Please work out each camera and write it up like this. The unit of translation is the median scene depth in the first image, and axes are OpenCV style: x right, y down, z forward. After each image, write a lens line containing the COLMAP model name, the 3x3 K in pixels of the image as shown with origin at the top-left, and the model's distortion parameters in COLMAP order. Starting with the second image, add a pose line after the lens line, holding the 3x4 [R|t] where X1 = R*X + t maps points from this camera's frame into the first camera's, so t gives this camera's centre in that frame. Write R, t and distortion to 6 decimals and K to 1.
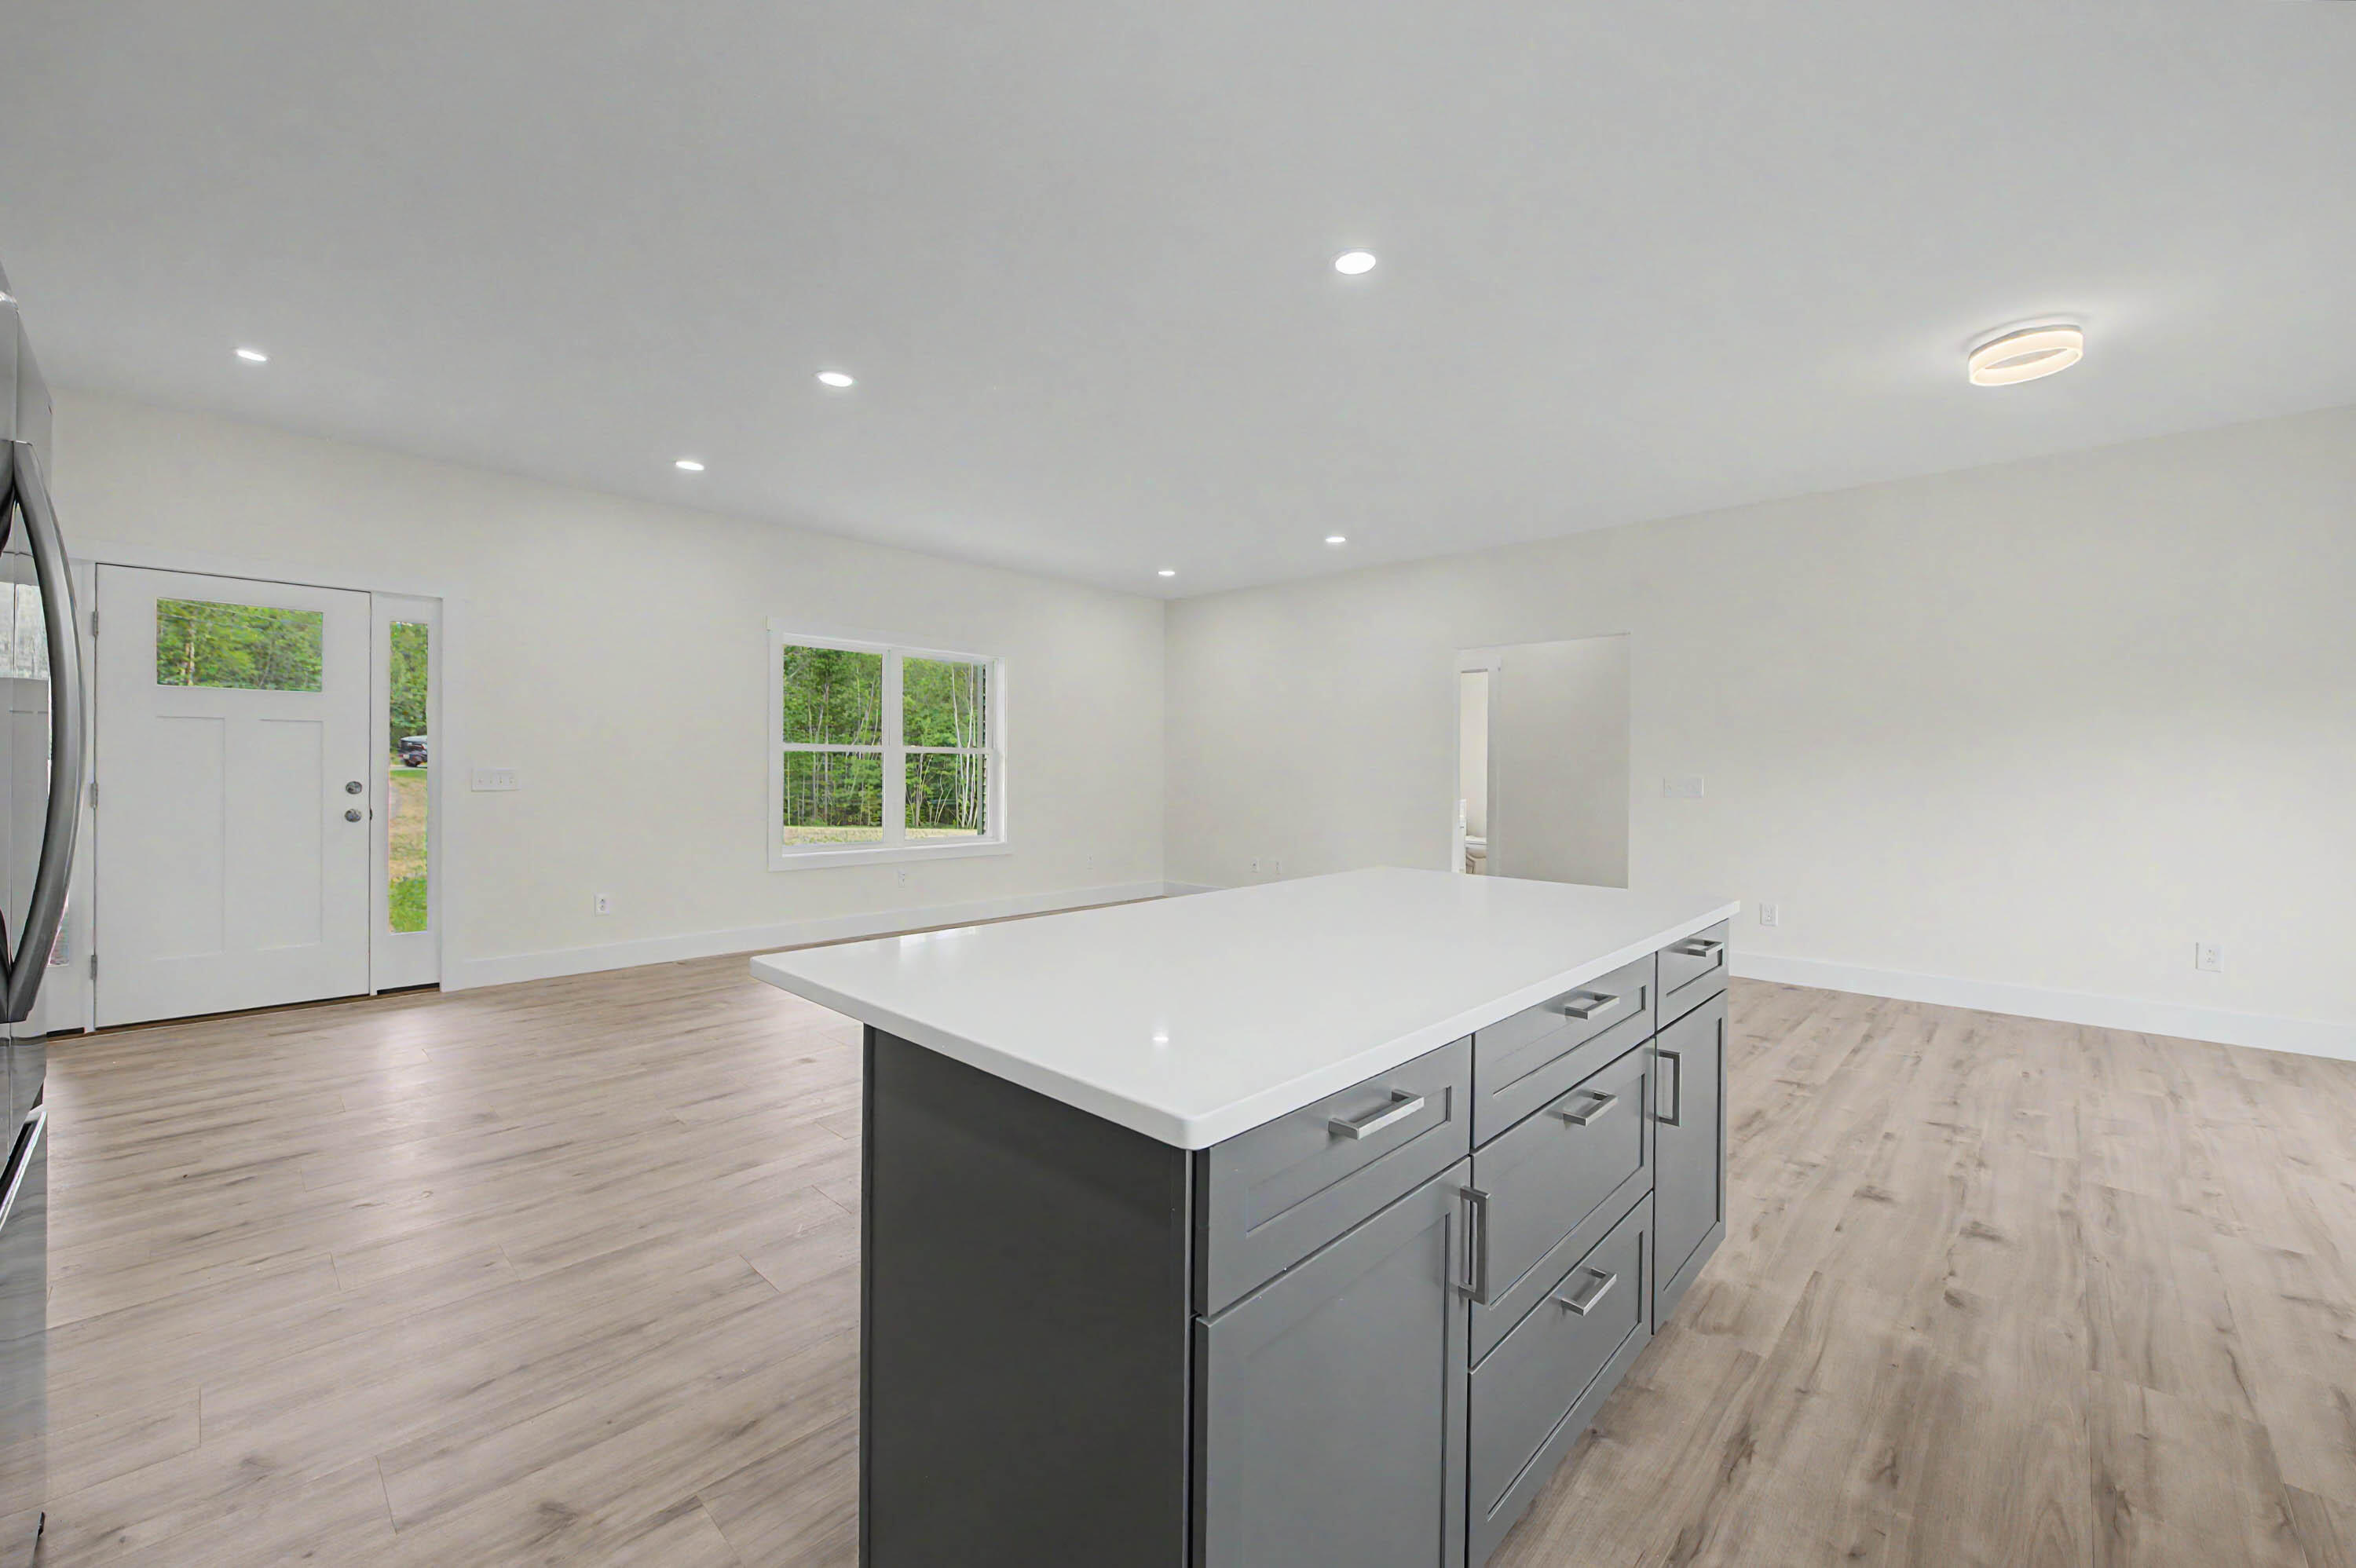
lens RADIAL K [[946.4, 0, 1192.6], [0, 946.4, 772.1], [0, 0, 1]] dist [-0.000393, -0.001653]
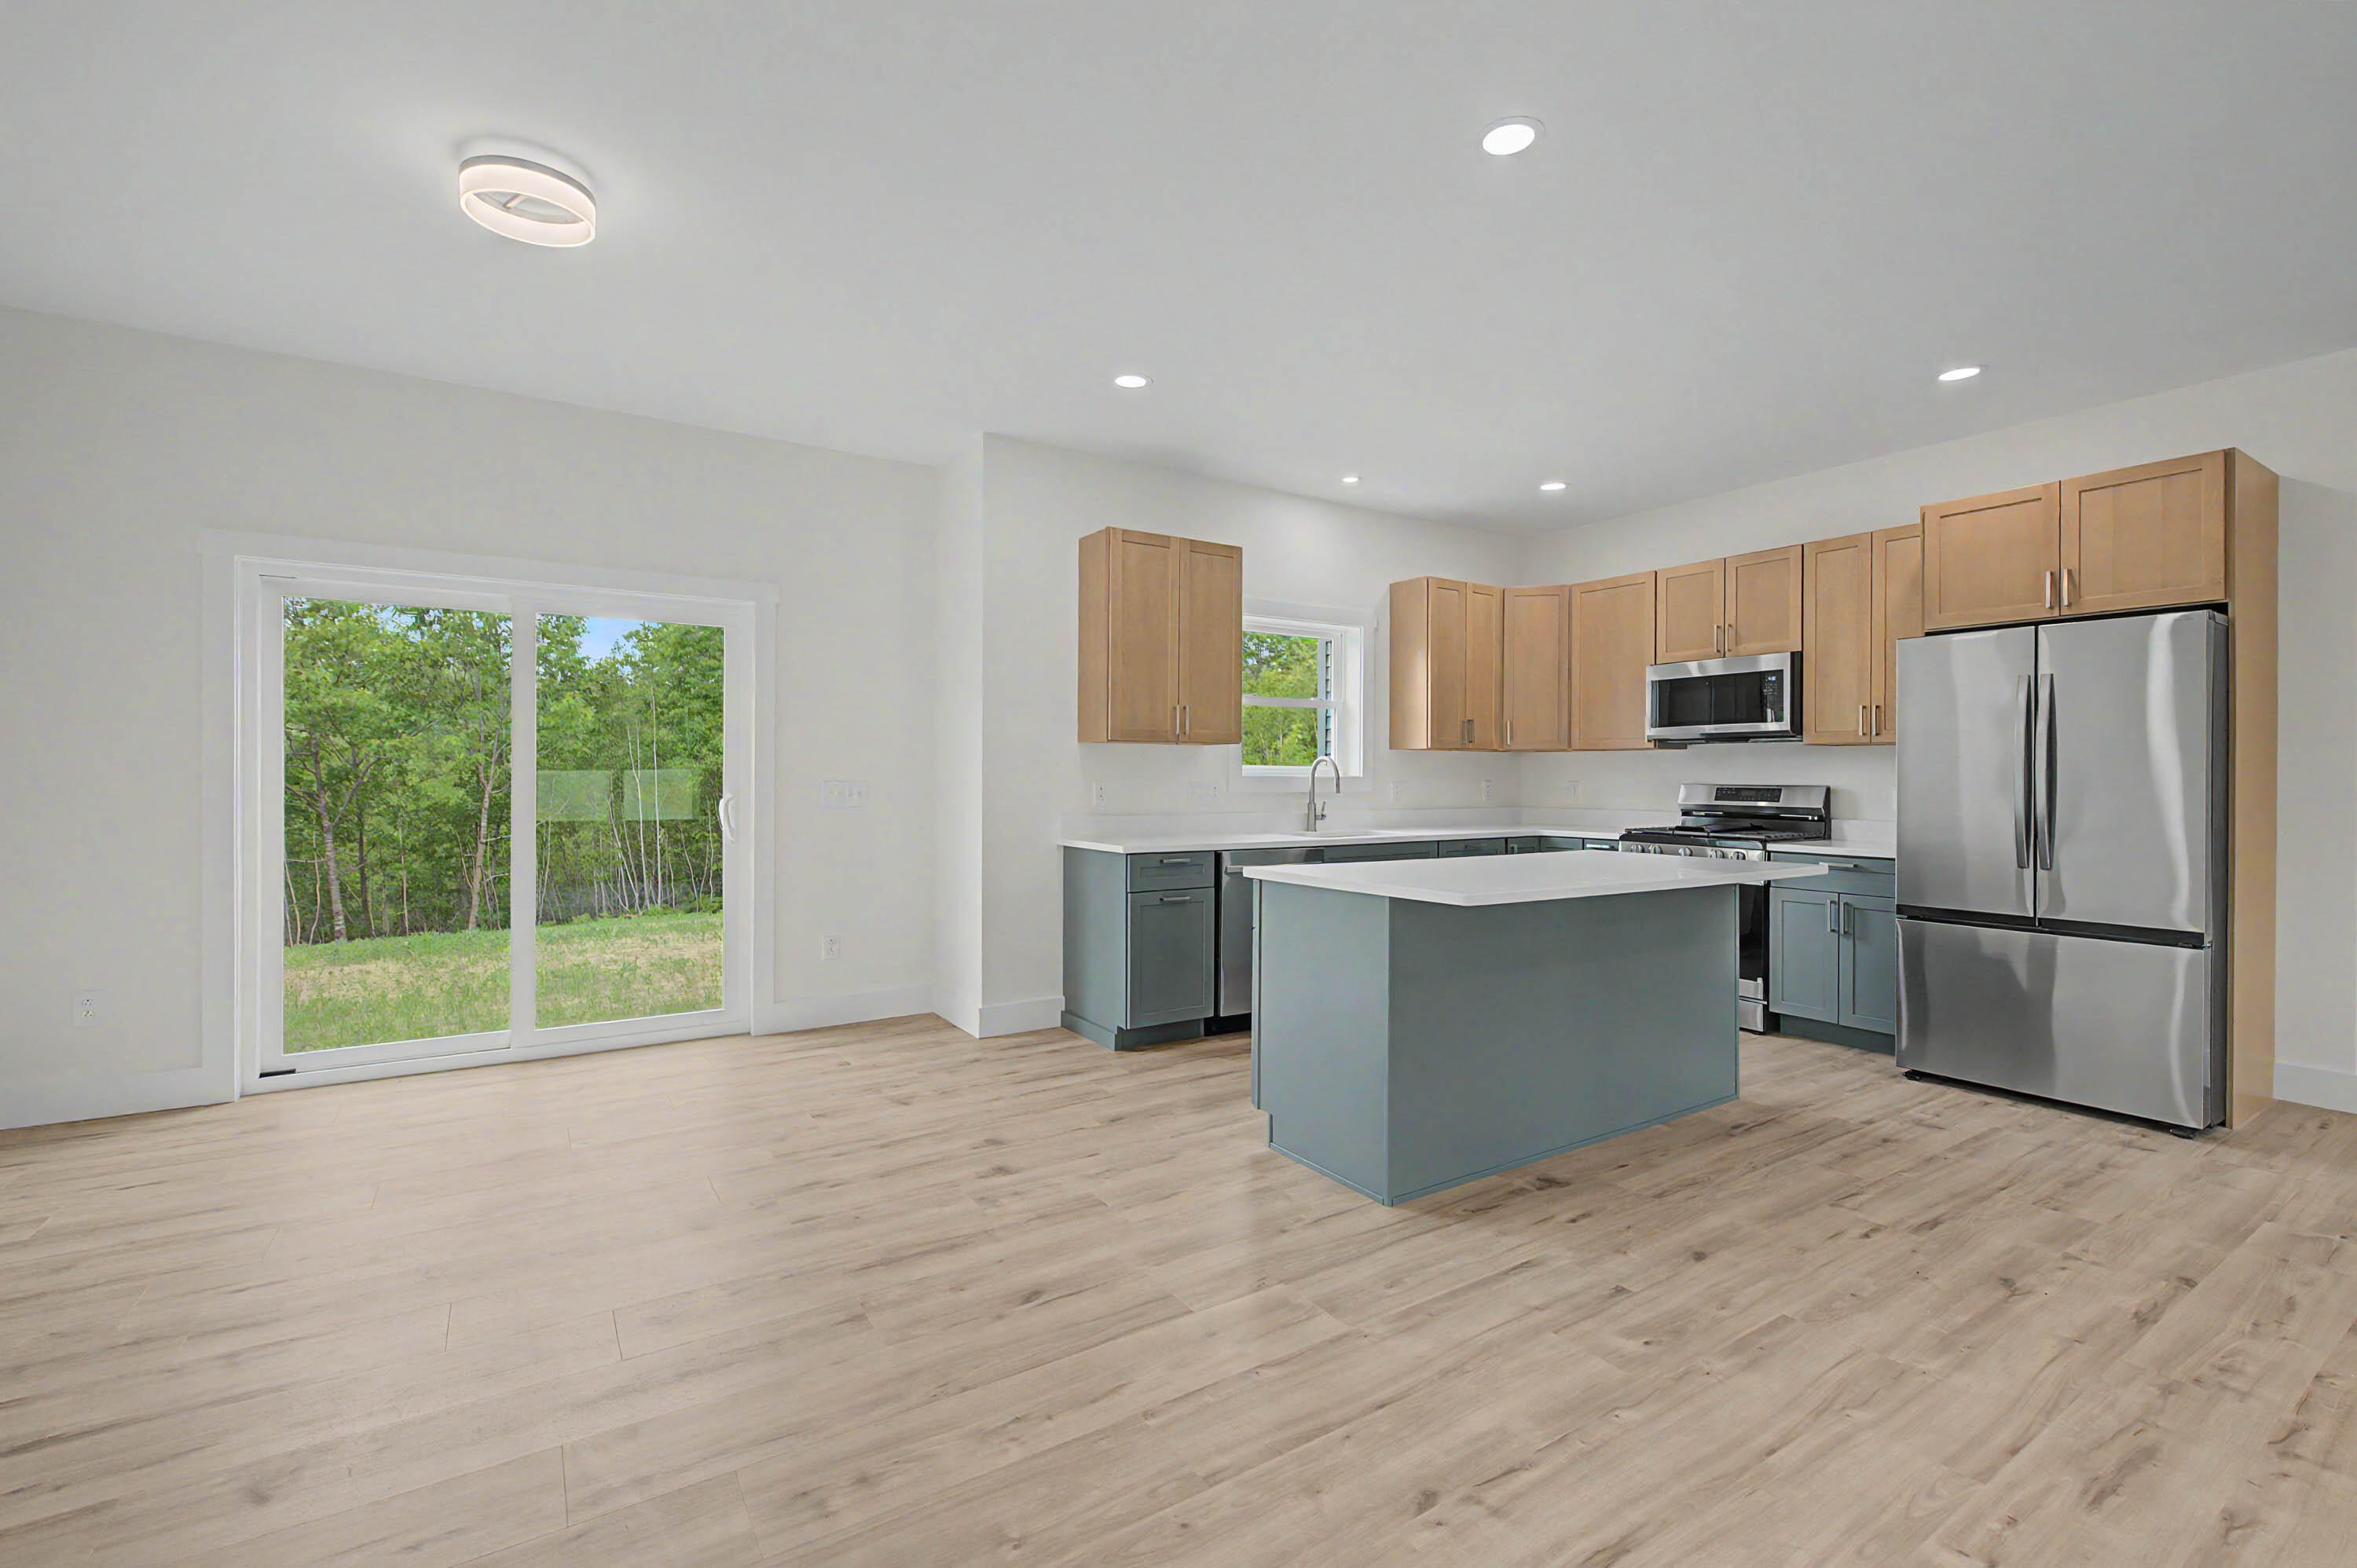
lens RADIAL K [[1014.8, 0, 1180.8], [0, 1014.8, 777.5], [0, 0, 1]] dist [-0.002495, -0.000715]
pose [[-0.968385, -0.009811, 0.249266, 0.247035], [-0.007544, 0.999921, 0.010050, -0.014502], [-0.249345, 0.007852, -0.968383, 2.147562]]
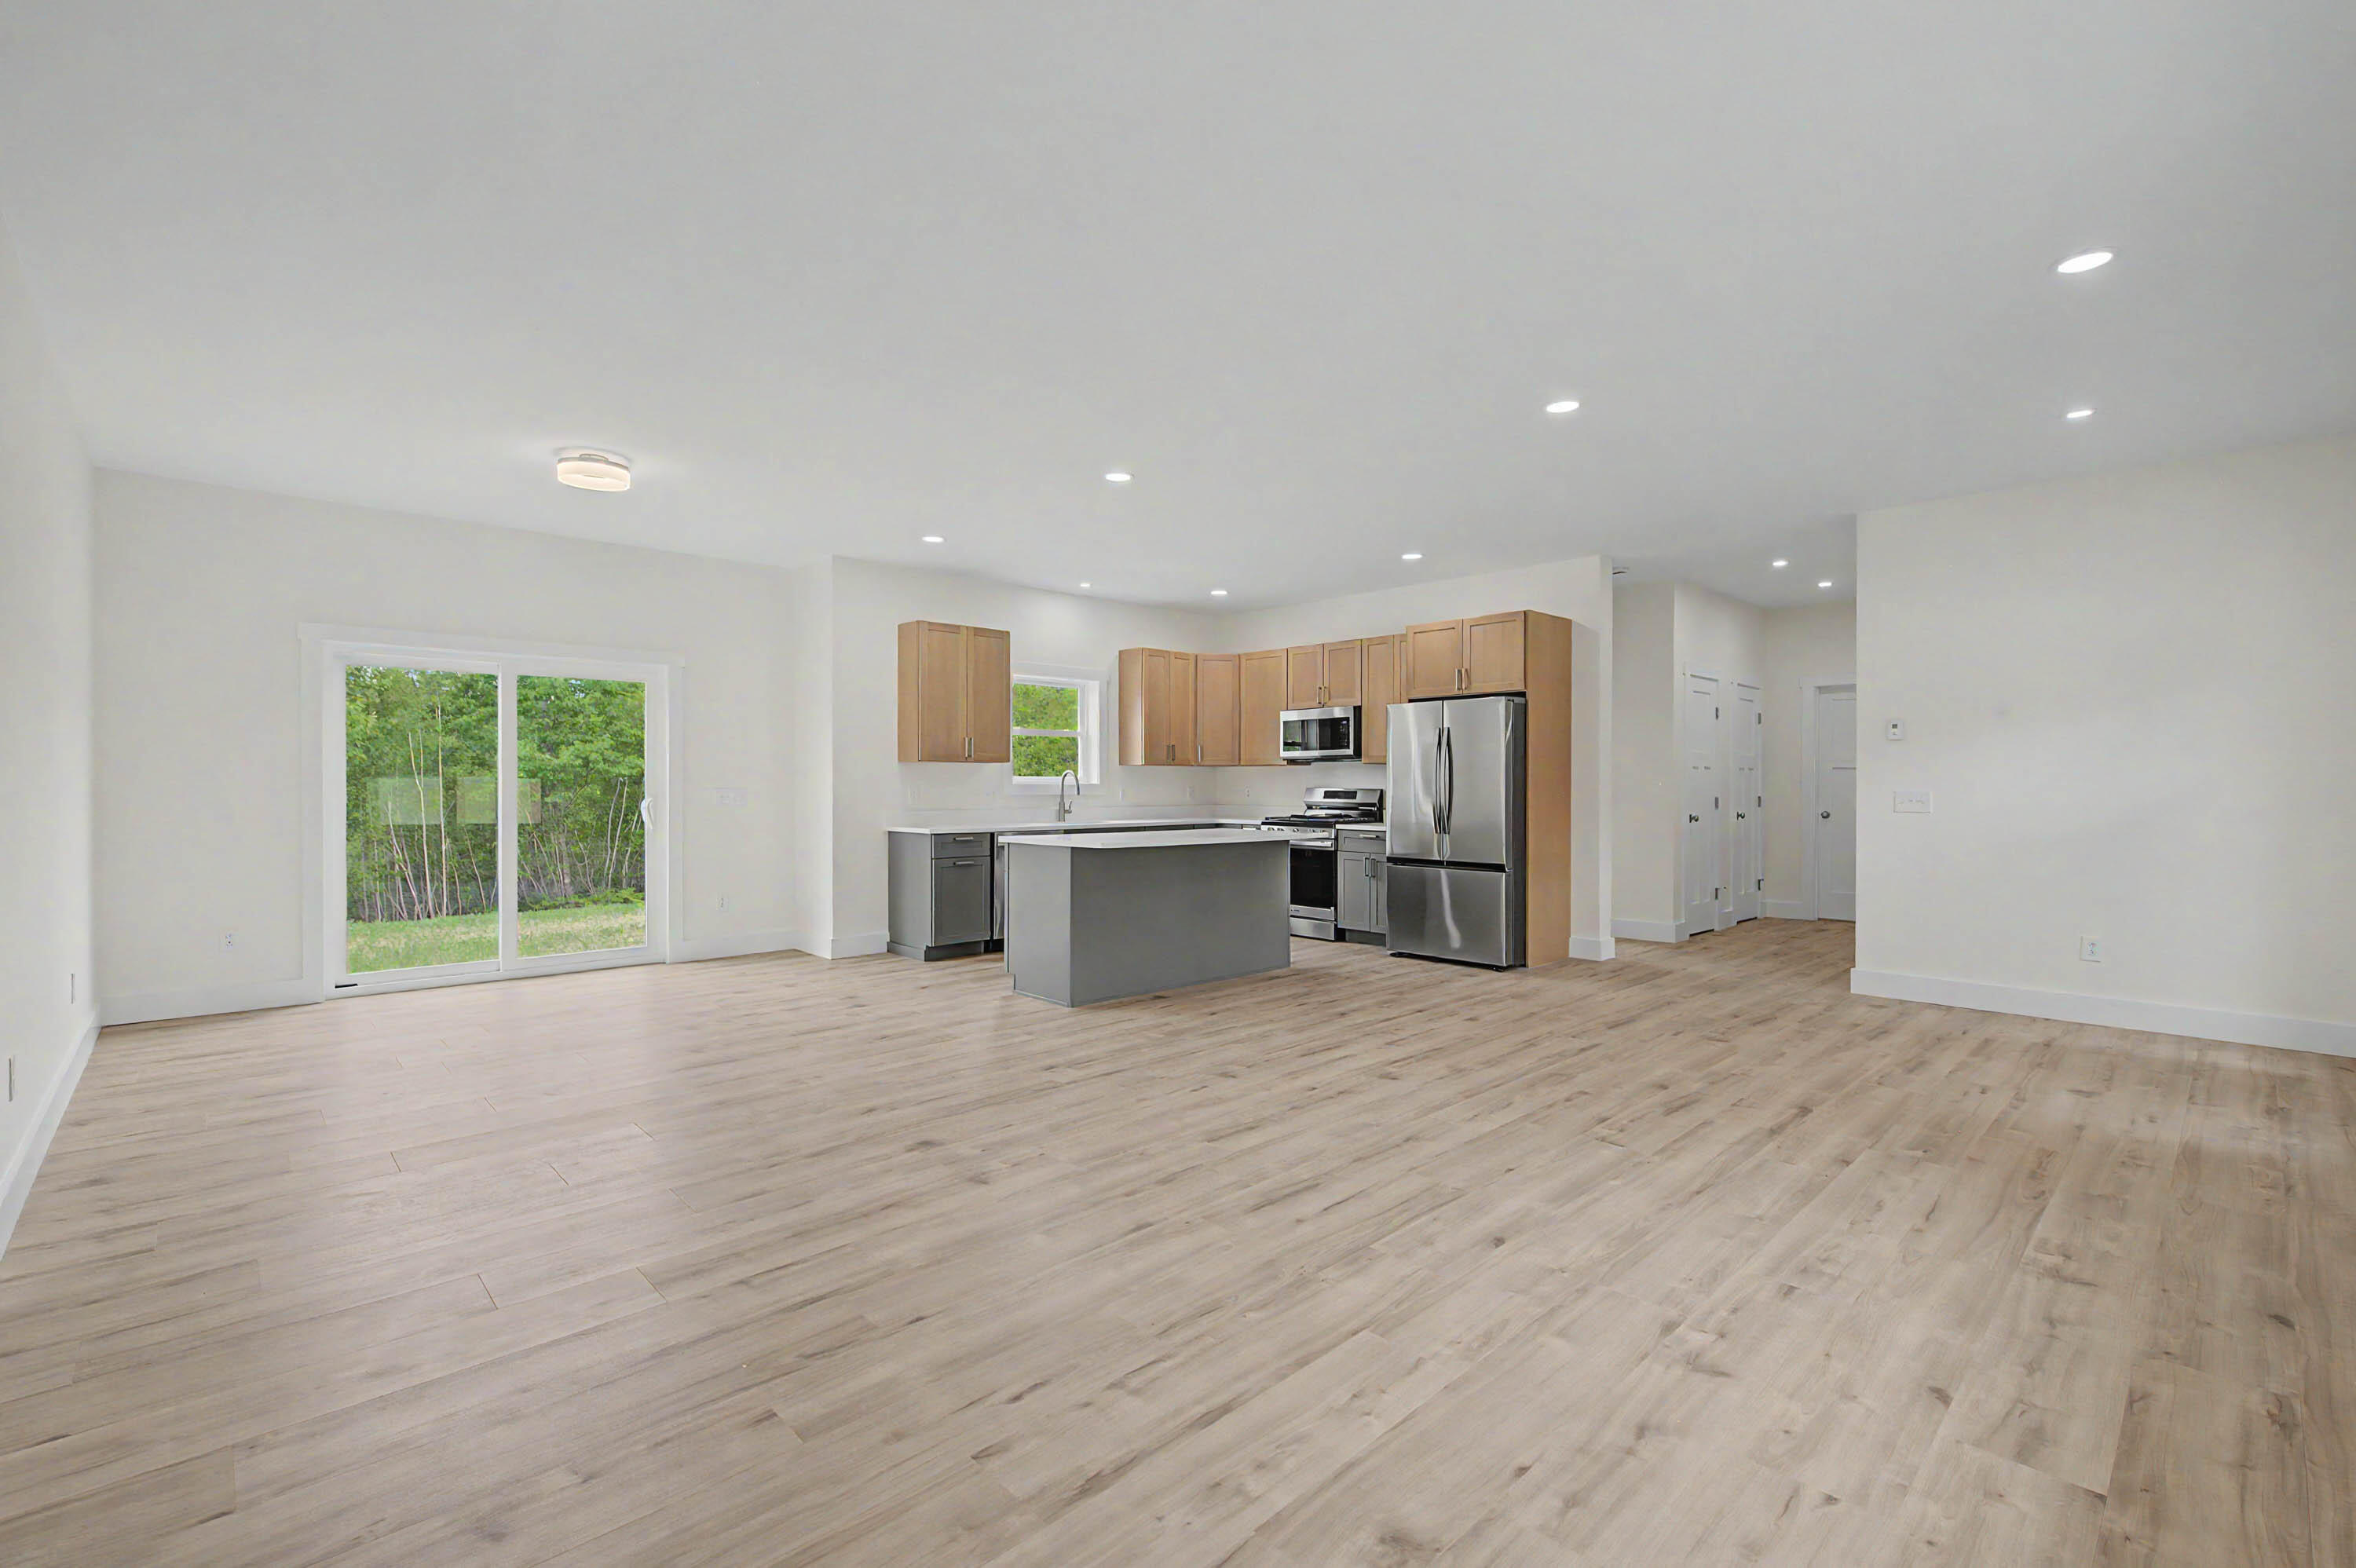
lens RADIAL K [[1014.3, 0, 1177.9], [0, 1014.3, 787.4], [0, 0, 1]] dist [-0.002495, -0.000715]
pose [[-0.997464, -0.007597, 0.070767, -0.073566], [-0.006750, 0.999903, 0.012195, -0.026986], [-0.070853, 0.011687, -0.997418, 3.126834]]
